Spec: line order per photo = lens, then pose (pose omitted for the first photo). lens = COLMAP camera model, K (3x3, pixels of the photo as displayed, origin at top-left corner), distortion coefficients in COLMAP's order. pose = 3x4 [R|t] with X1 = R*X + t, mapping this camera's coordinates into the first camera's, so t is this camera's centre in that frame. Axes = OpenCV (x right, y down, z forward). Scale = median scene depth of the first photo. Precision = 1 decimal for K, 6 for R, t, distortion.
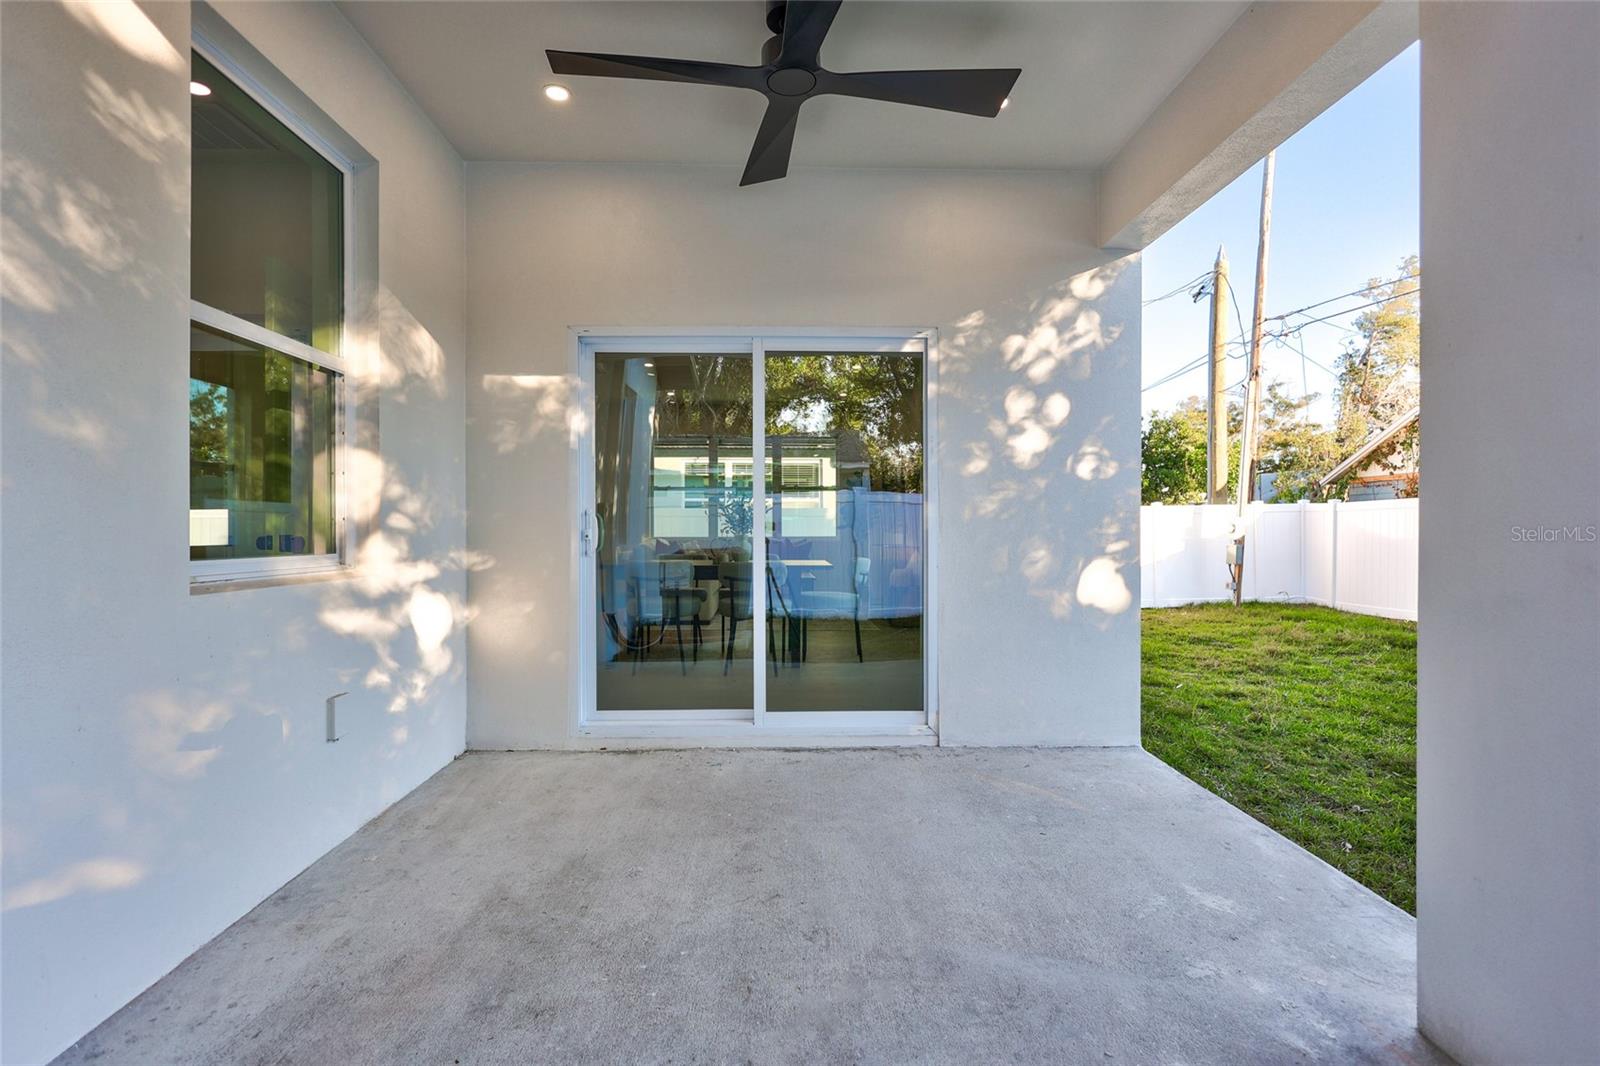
lens RADIAL K [[714.7, 0, 800.0], [0, 714.7, 533.0], [0, 0, 1]] dist [0.000300, 0.000060]
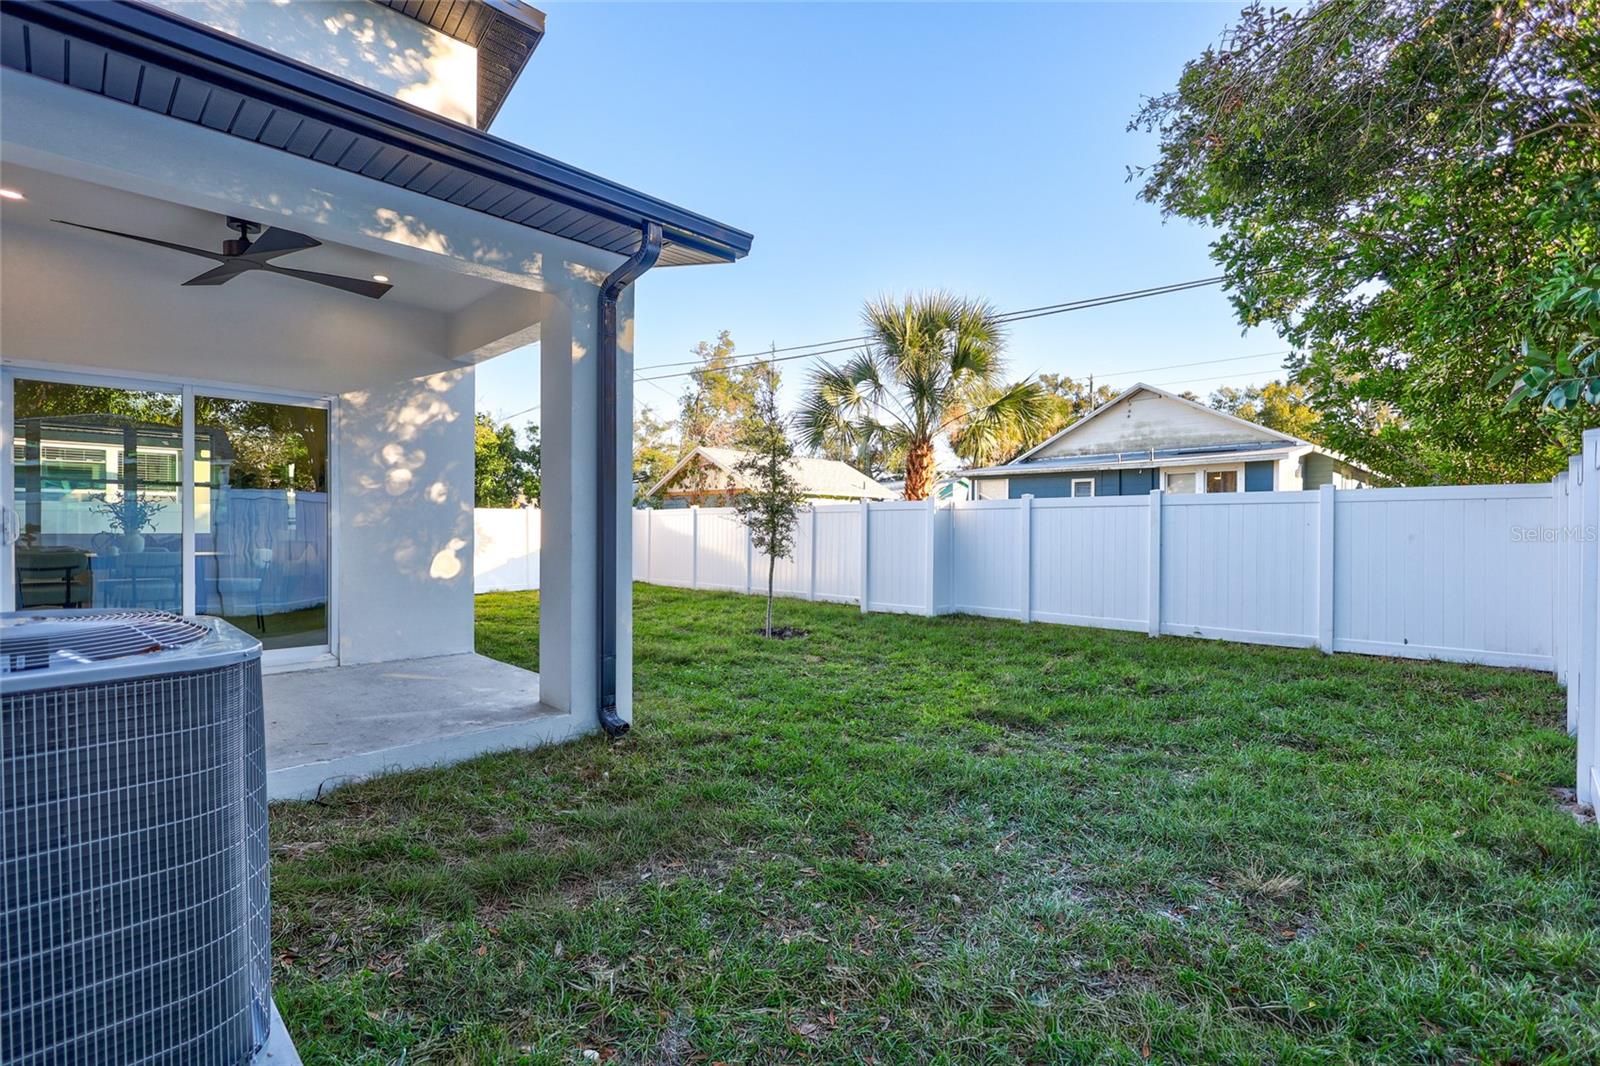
lens RADIAL K [[740.4, 0, 800.0], [0, 740.4, 533.0], [0, 0, 1]] dist [-0.000654, -0.000097]
pose [[0.720537, -0.001367, 0.693415, -0.102111], [0.001156, 0.999999, 0.000769, 0.004830], [-0.693416, 0.000248, 0.720538, -0.436167]]
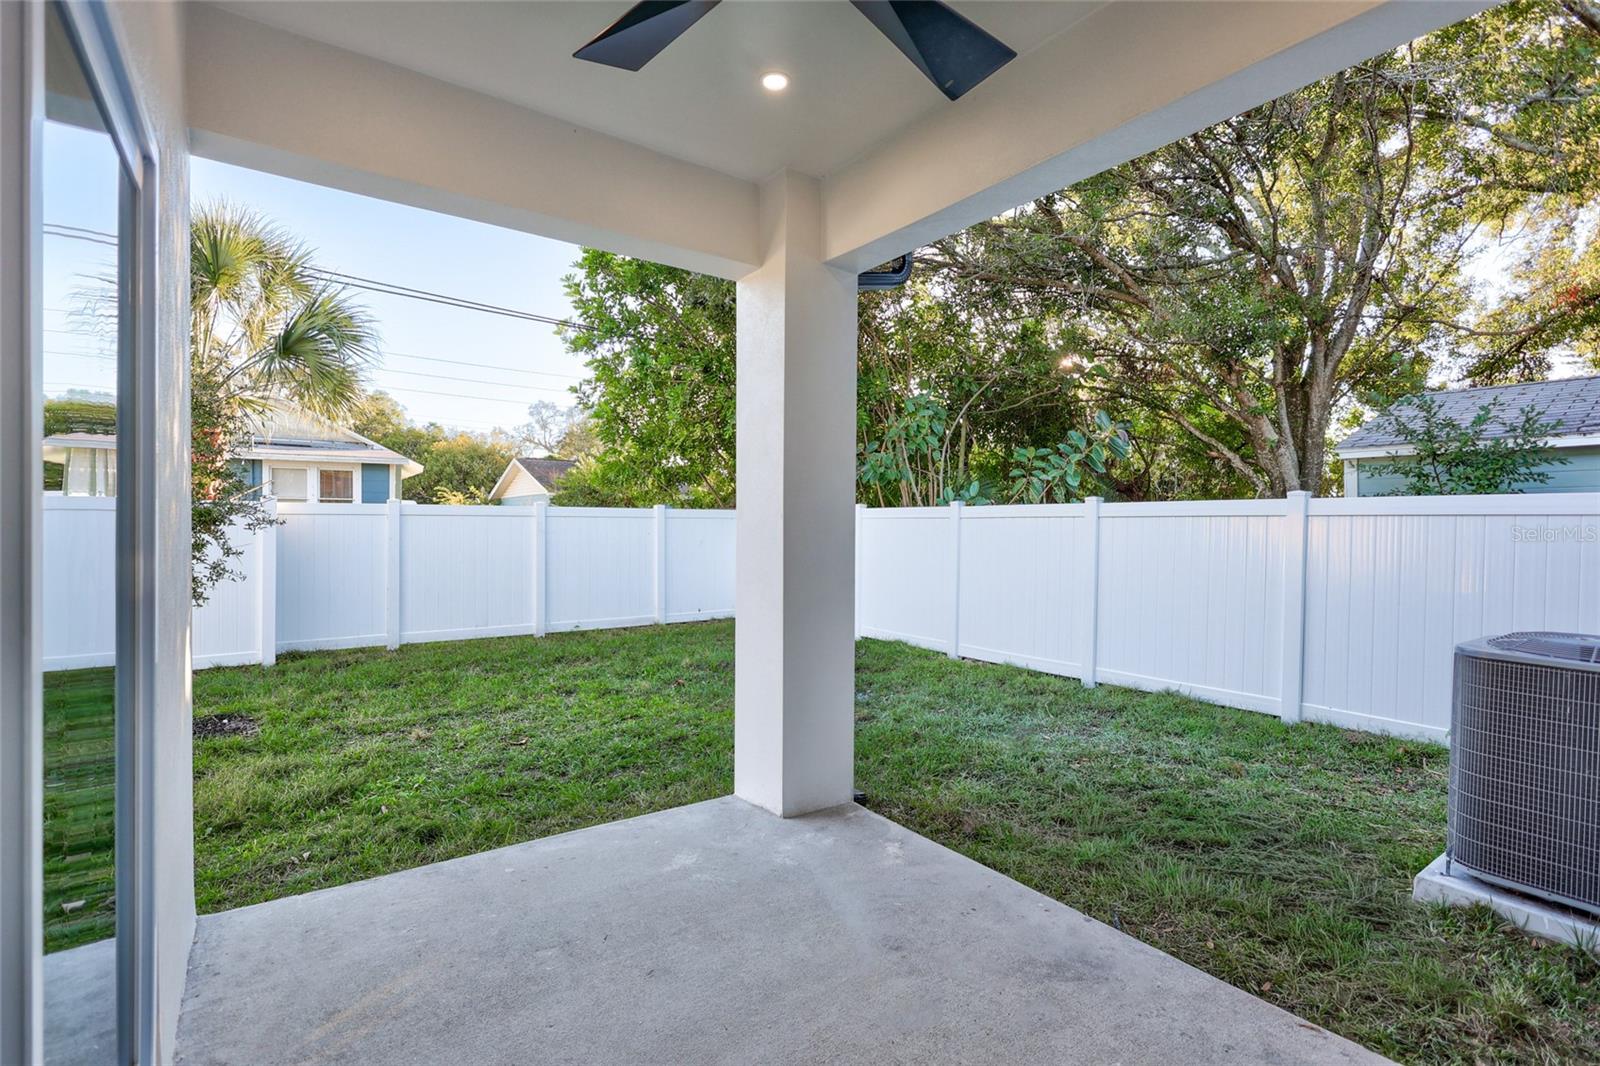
lens RADIAL K [[740.4, 0, 800.0], [0, 740.4, 533.0], [0, 0, 1]] dist [-0.000654, -0.000097]
pose [[-0.554056, -0.012868, 0.832380, -0.210855], [-0.003994, 0.999910, 0.012799, -0.033339], [-0.832470, 0.003767, -0.554058, 0.499944]]
